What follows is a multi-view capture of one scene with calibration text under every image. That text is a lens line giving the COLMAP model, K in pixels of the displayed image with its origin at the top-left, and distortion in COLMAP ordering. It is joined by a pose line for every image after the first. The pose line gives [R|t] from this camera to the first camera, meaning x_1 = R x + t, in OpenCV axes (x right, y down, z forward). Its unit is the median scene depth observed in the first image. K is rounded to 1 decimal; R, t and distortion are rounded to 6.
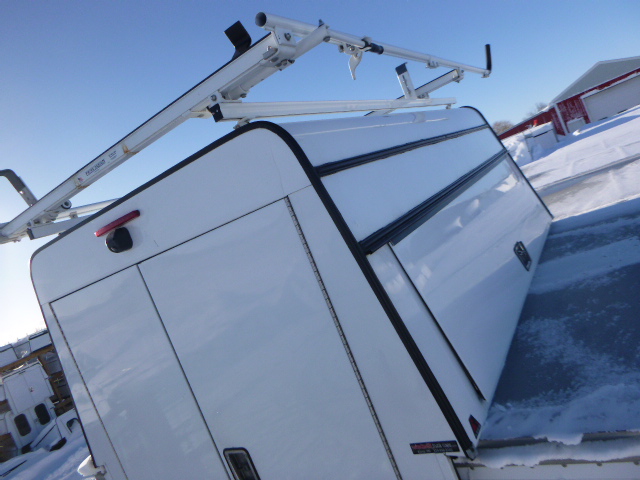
lens RADIAL K [[467.3, 0, 322.4], [0, 467.3, 239.8], [0, 0, 1]] dist [-0.039538, -0.002893]
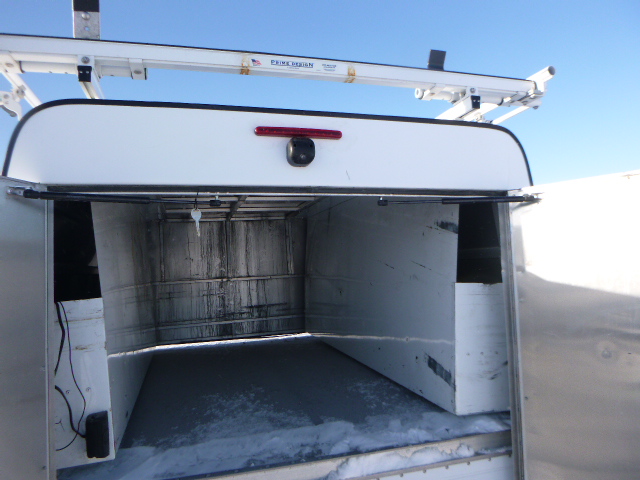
lens RADIAL K [[467.3, 0, 322.4], [0, 467.3, 239.8], [0, 0, 1]] dist [-0.039538, -0.002893]
pose [[0.640911, 0.379318, 0.667347, -0.873473], [-0.172763, 0.918351, -0.356069, 0.422339], [-0.747922, 0.112916, 0.654113, 0.416981]]
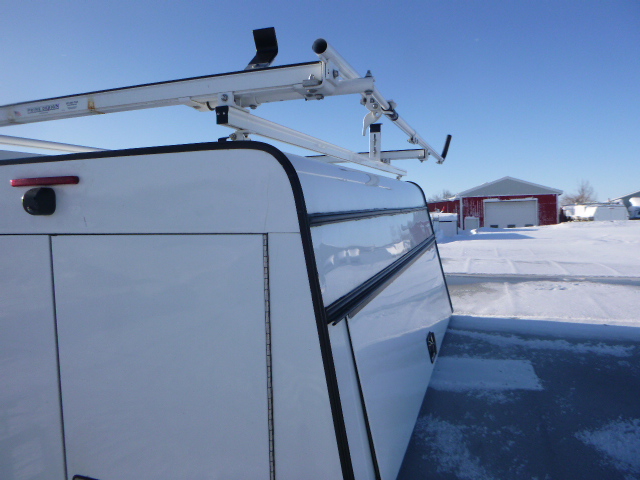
lens RADIAL K [[466.0, 0, 320.0], [0, 466.0, 240.0], [0, 0, 1]] dist [-0.039226, -0.004546]
pose [[0.914483, 0.341667, 0.216759, -0.128322], [-0.332443, 0.939821, -0.078851, -0.033776], [-0.230656, 0.000048, 0.973035, 0.081707]]
